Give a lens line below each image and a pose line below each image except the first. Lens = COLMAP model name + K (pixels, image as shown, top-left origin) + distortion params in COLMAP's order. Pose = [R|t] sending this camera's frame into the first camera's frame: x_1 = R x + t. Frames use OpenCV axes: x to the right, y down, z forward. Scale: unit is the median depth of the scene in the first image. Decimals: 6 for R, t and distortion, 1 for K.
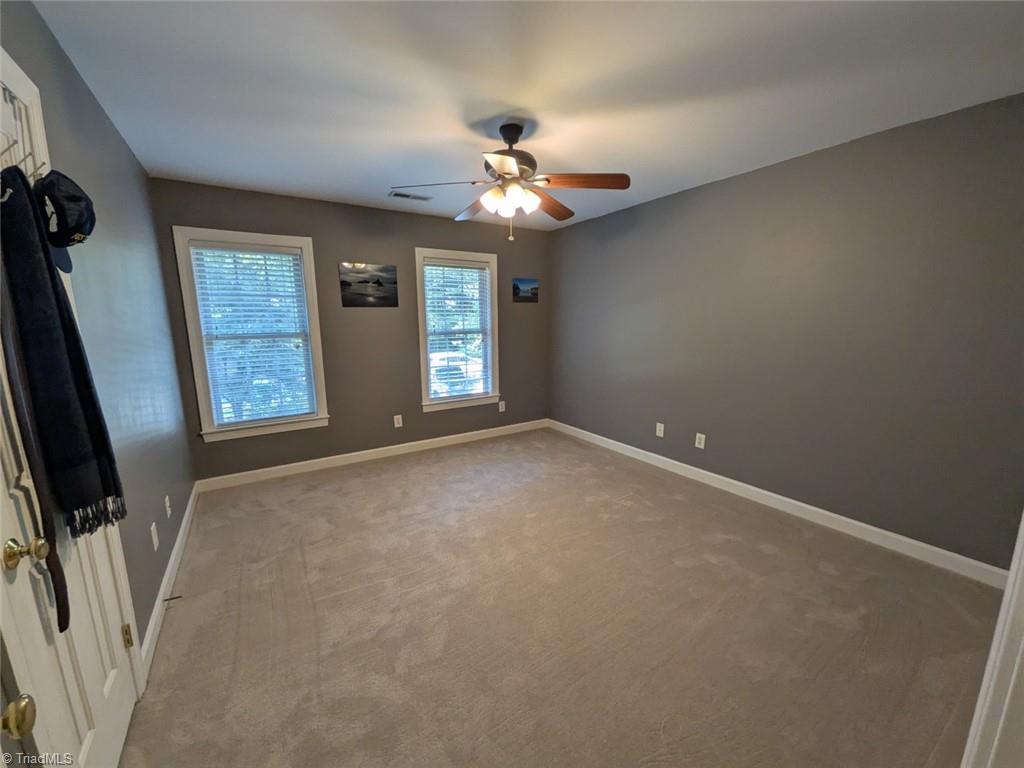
lens RADIAL K [[409.1, 0, 514.6], [0, 409.1, 389.8], [0, 0, 1]] dist [0.011897, 0.000202]
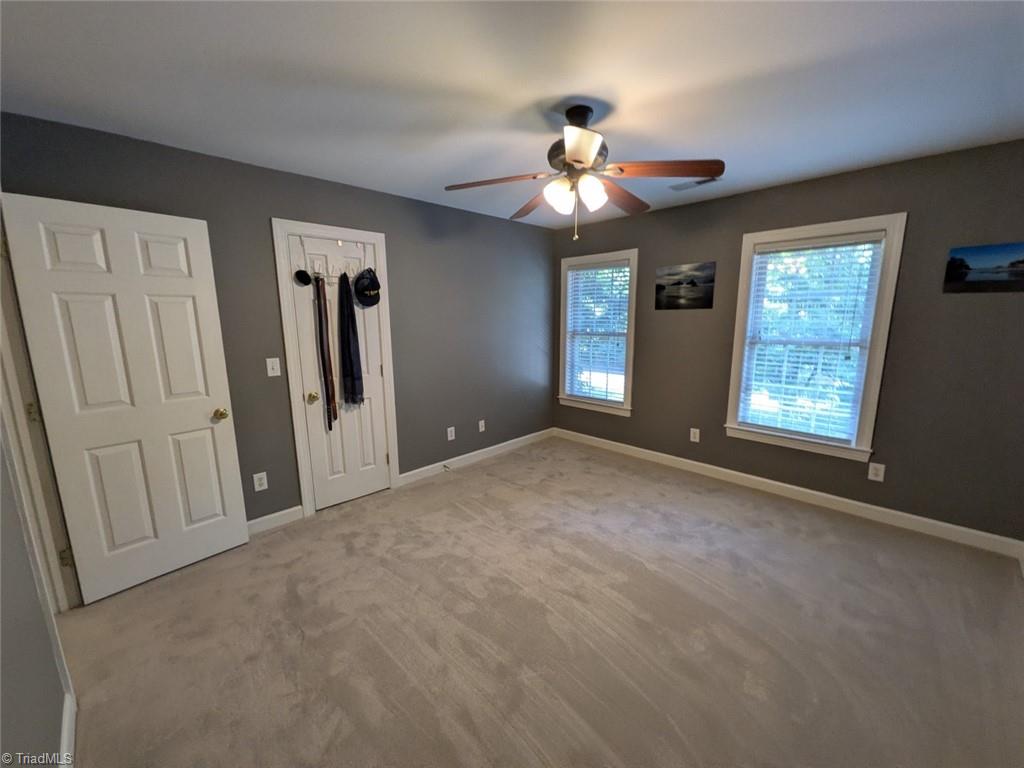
lens RADIAL K [[409.1, 0, 514.6], [0, 409.1, 389.8], [0, 0, 1]] dist [0.011897, 0.000202]
pose [[0.196285, 0.183163, -0.963288, 0.554290], [-0.166652, 0.974337, 0.151306, -0.103579], [0.966281, 0.130835, 0.221773, 0.456560]]
